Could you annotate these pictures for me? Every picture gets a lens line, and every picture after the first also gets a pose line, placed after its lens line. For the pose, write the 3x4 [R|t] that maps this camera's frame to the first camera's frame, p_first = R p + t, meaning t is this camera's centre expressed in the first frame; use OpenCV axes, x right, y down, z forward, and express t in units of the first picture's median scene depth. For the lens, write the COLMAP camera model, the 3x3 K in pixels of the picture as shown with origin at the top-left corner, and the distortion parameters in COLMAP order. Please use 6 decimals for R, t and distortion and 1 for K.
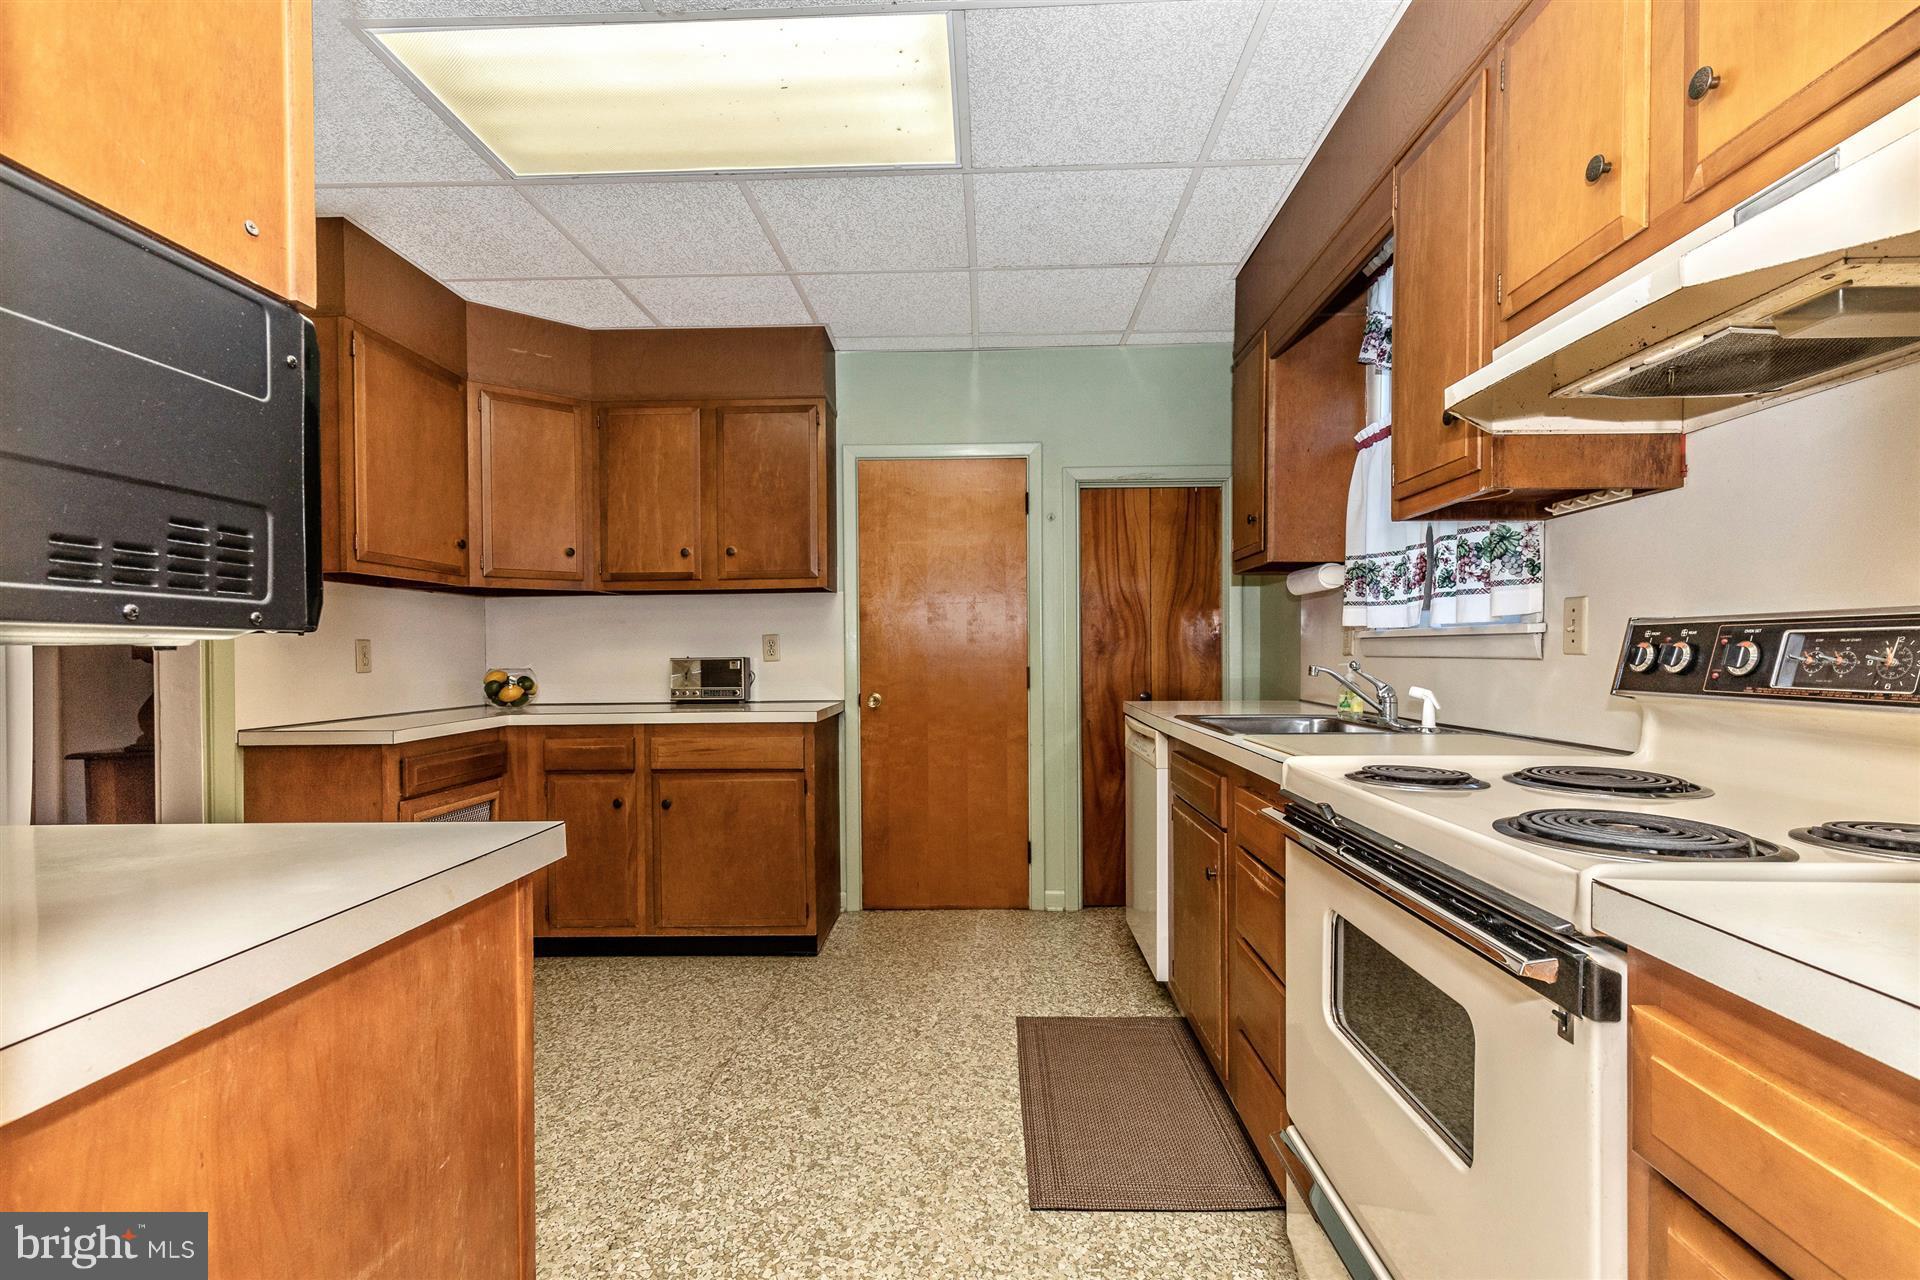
lens RADIAL K [[869.4, 0, 965.8], [0, 869.4, 656.3], [0, 0, 1]] dist [0.020025, 0.000633]
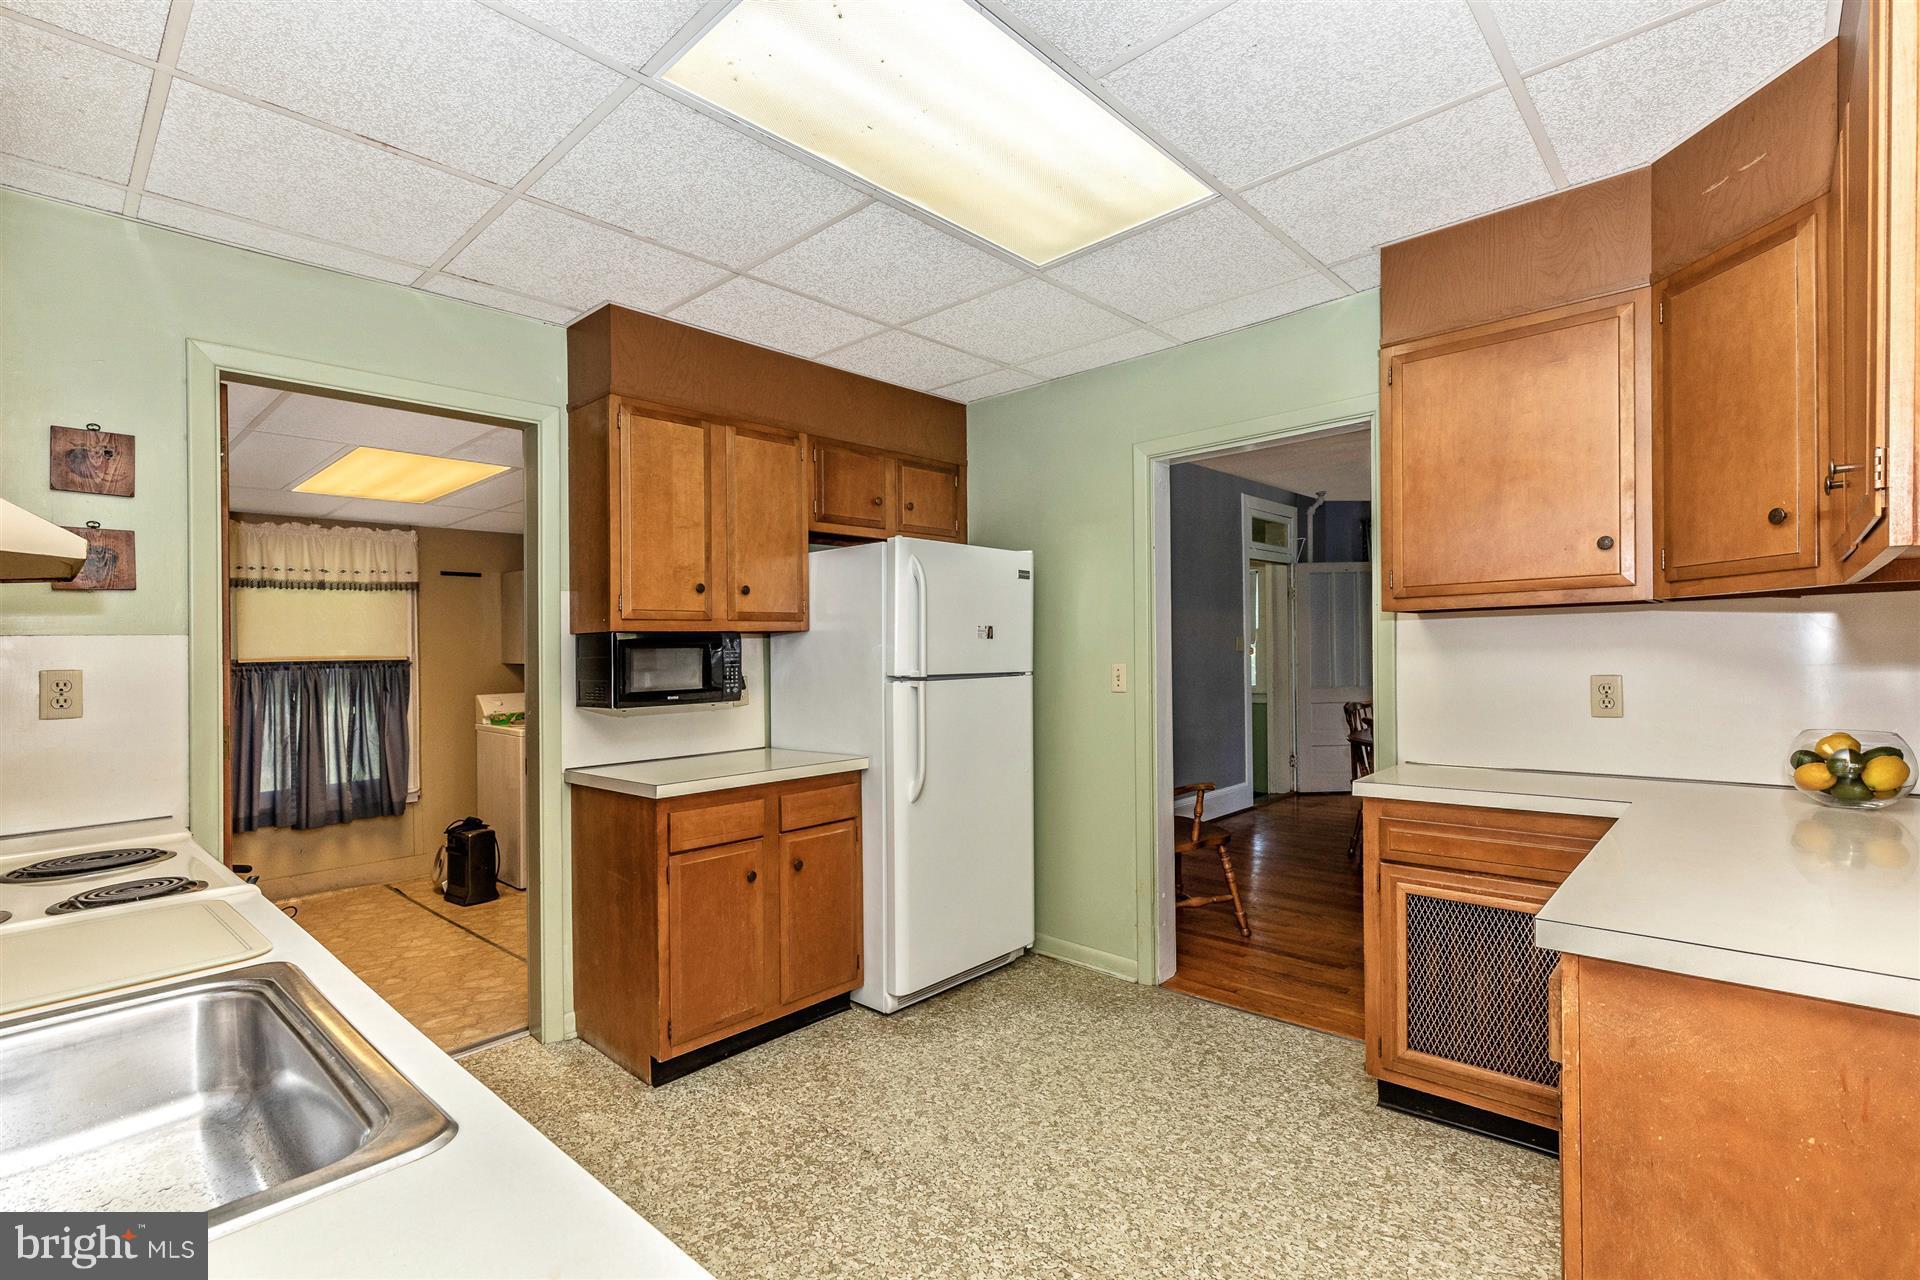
lens RADIAL K [[869.4, 0, 965.8], [0, 869.4, 656.3], [0, 0, 1]] dist [0.020025, 0.000633]
pose [[-0.652424, 0.024785, -0.757449, 0.491285], [0.029435, 0.999540, 0.007353, -0.109439], [0.757283, -0.017498, -0.652853, 1.912841]]
